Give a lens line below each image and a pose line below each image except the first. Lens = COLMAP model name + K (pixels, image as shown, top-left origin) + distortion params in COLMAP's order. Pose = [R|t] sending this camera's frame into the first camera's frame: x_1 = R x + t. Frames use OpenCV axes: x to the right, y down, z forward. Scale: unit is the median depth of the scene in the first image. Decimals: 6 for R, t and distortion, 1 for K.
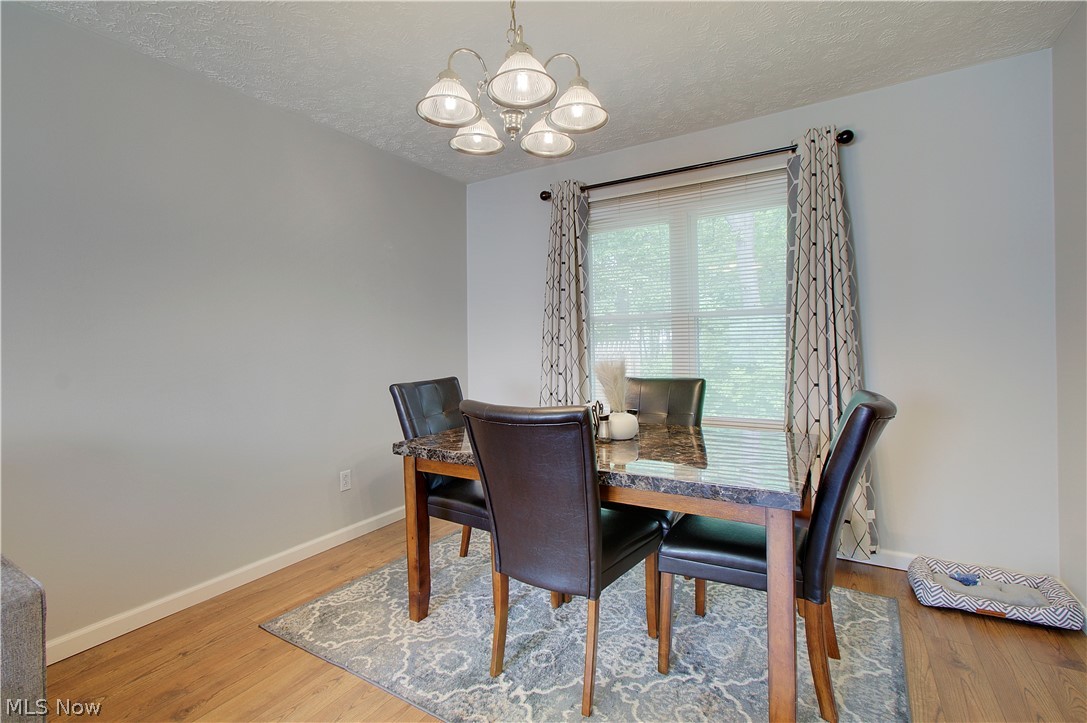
lens RADIAL K [[507.4, 0, 540.4], [0, 507.4, 356.2], [0, 0, 1]] dist [0.008276, 0.001349]
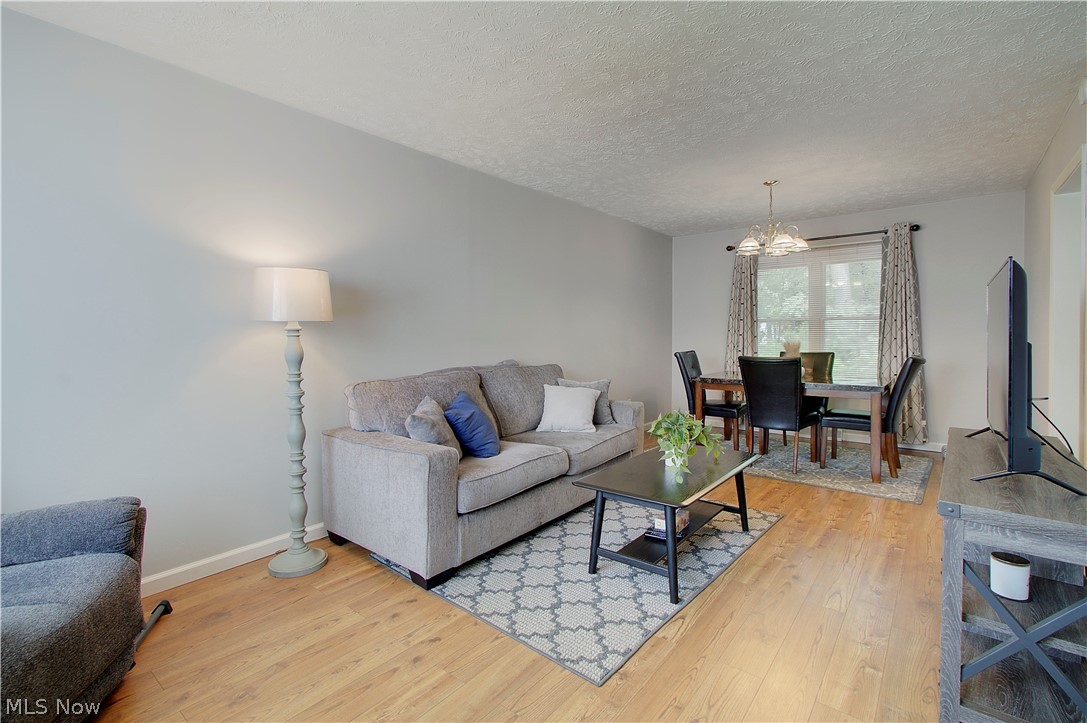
lens RADIAL K [[507.4, 0, 543.9], [0, 507.4, 355.3], [0, 0, 1]] dist [0.008276, 0.001349]
pose [[0.991741, 0.018113, -0.126971, -0.539154], [-0.017170, 0.999816, 0.008519, 0.057053], [0.127102, -0.006268, 0.991870, -1.095147]]
